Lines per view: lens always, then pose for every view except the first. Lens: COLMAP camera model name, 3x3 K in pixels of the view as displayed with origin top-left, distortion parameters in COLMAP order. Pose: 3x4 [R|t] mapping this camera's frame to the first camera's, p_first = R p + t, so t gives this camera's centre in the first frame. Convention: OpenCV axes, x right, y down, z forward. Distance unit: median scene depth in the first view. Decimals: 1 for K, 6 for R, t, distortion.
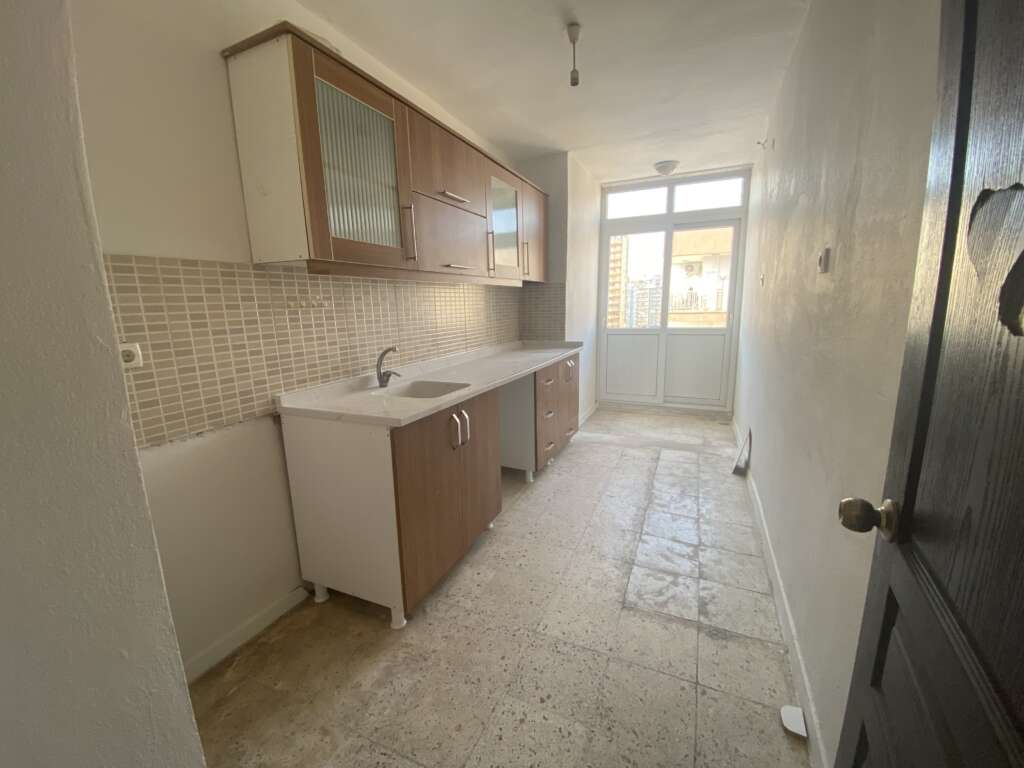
lens RADIAL K [[414.8, 0, 507.0], [0, 414.8, 387.4], [0, 0, 1]] dist [-0.012225, -0.001153]
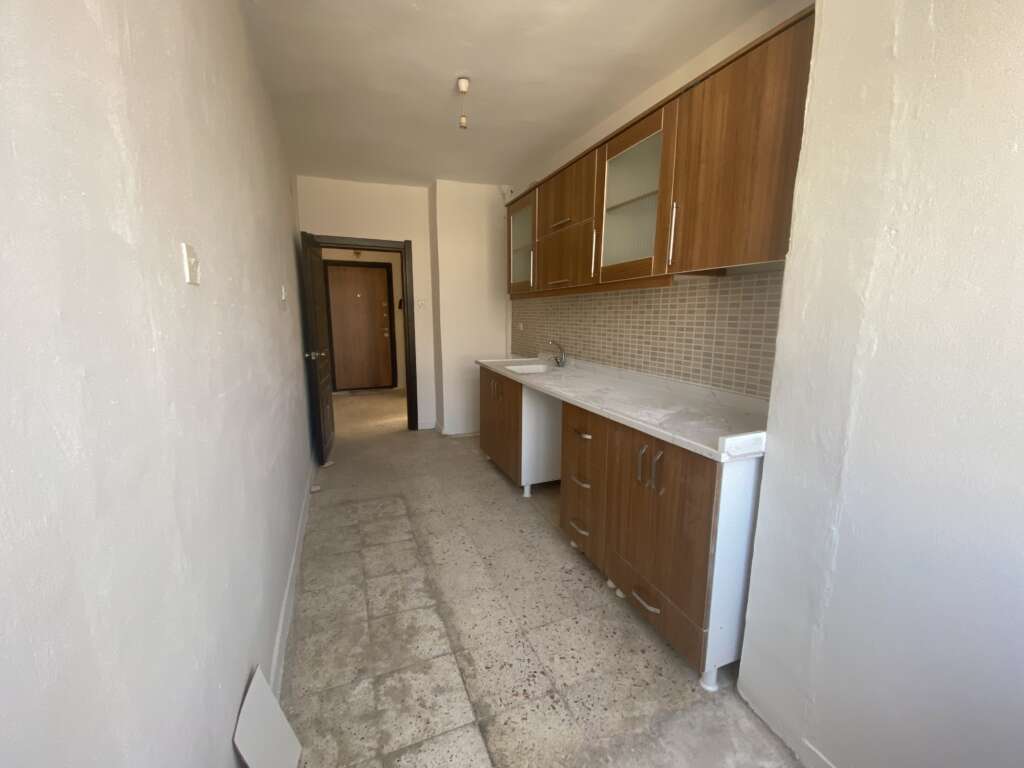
lens RADIAL K [[414.8, 0, 510.1], [0, 414.8, 376.9], [0, 0, 1]] dist [-0.012225, -0.001153]
pose [[-0.690665, 0.136471, -0.710181, 0.718406], [-0.125412, 0.944551, 0.303473, -0.319821], [0.712217, 0.298664, -0.635253, 1.458705]]
